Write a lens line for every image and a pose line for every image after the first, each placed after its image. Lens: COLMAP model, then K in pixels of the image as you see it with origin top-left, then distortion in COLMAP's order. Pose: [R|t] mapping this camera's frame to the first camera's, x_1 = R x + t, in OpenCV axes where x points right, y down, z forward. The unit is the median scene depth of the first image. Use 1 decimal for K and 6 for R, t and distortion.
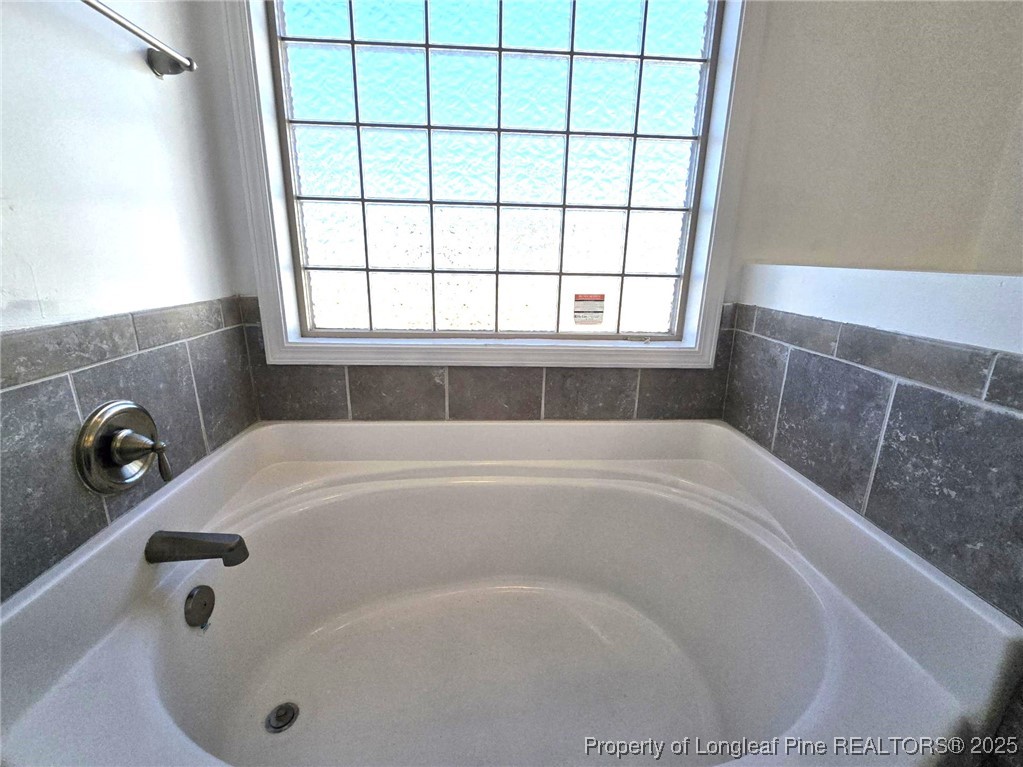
lens RADIAL K [[444.4, 0, 509.9], [0, 444.4, 383.6], [0, 0, 1]] dist [0.001216, 0.000011]
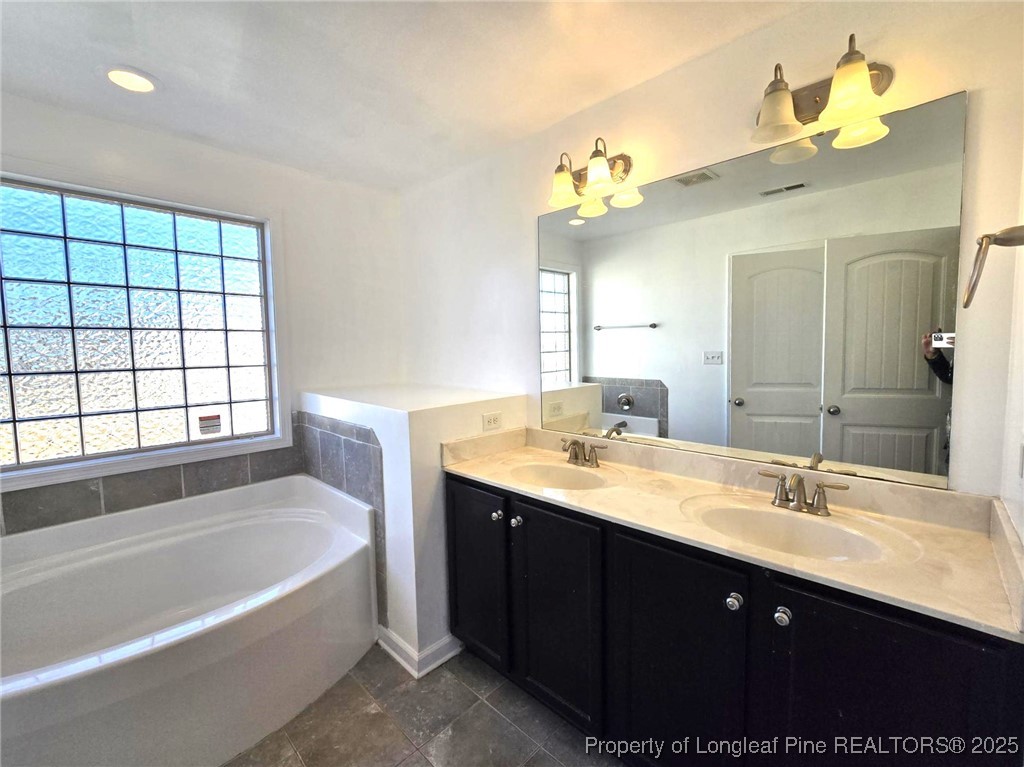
lens RADIAL K [[444.8, 0, 509.9], [0, 444.8, 381.5], [0, 0, 1]] dist [0.001216, 0.000011]
pose [[0.742023, -0.084218, 0.665063, -0.086563], [0.213823, 0.969992, -0.115735, 0.111943], [-0.635359, 0.228084, 0.737764, -1.007389]]
